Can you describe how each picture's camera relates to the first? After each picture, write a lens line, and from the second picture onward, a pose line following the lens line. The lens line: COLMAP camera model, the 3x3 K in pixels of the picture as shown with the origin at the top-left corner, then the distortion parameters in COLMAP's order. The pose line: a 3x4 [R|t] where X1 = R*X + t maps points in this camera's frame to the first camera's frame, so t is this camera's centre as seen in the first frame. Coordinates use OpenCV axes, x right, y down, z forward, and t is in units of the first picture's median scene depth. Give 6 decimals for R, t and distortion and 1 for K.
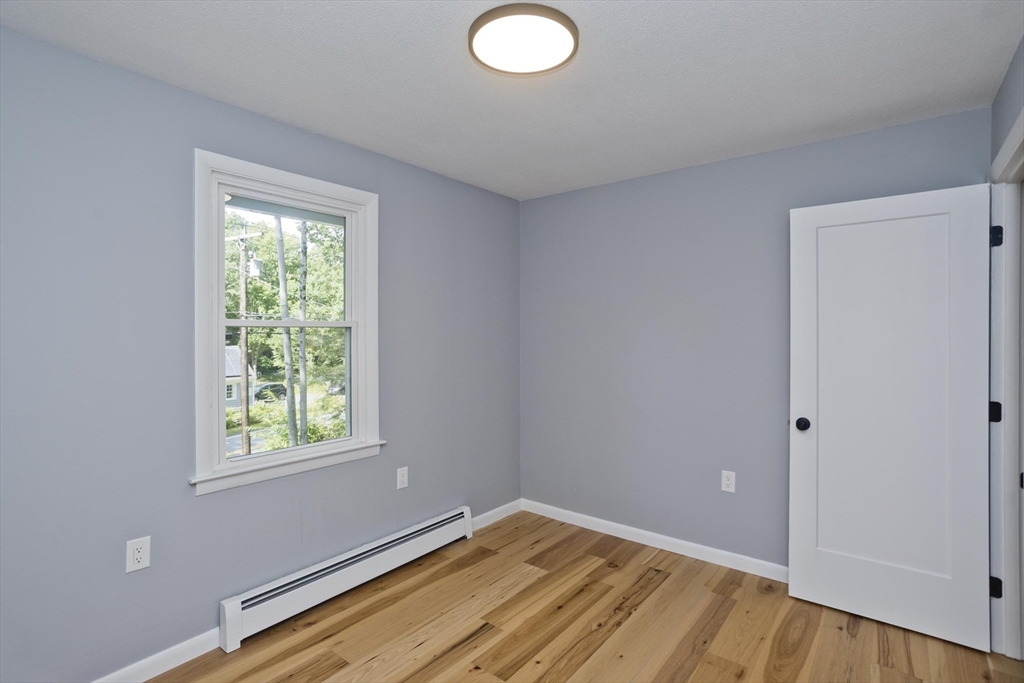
lens RADIAL K [[498.0, 0, 516.4], [0, 498.0, 340.3], [0, 0, 1]] dist [-0.050053, 0.030794]
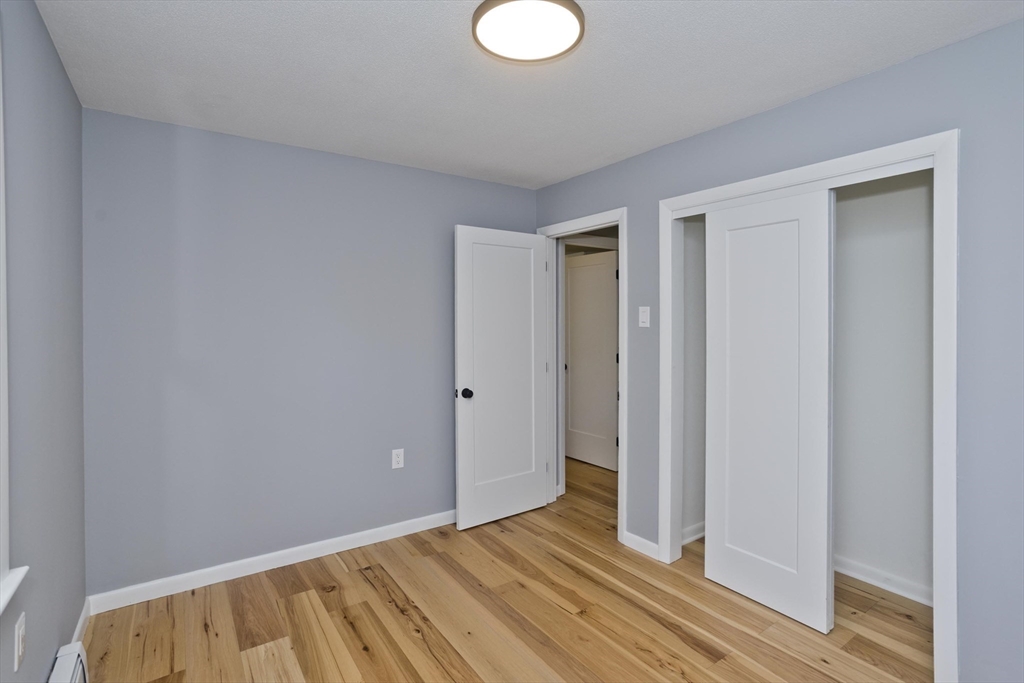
lens RADIAL K [[492.3, 0, 517.8], [0, 492.3, 331.6], [0, 0, 1]] dist [-0.042011, 0.028532]
pose [[0.292517, -0.023237, 0.955978, -0.569285], [0.017170, 0.999671, 0.019045, -0.013754], [-0.956106, 0.010844, 0.292820, 0.455901]]
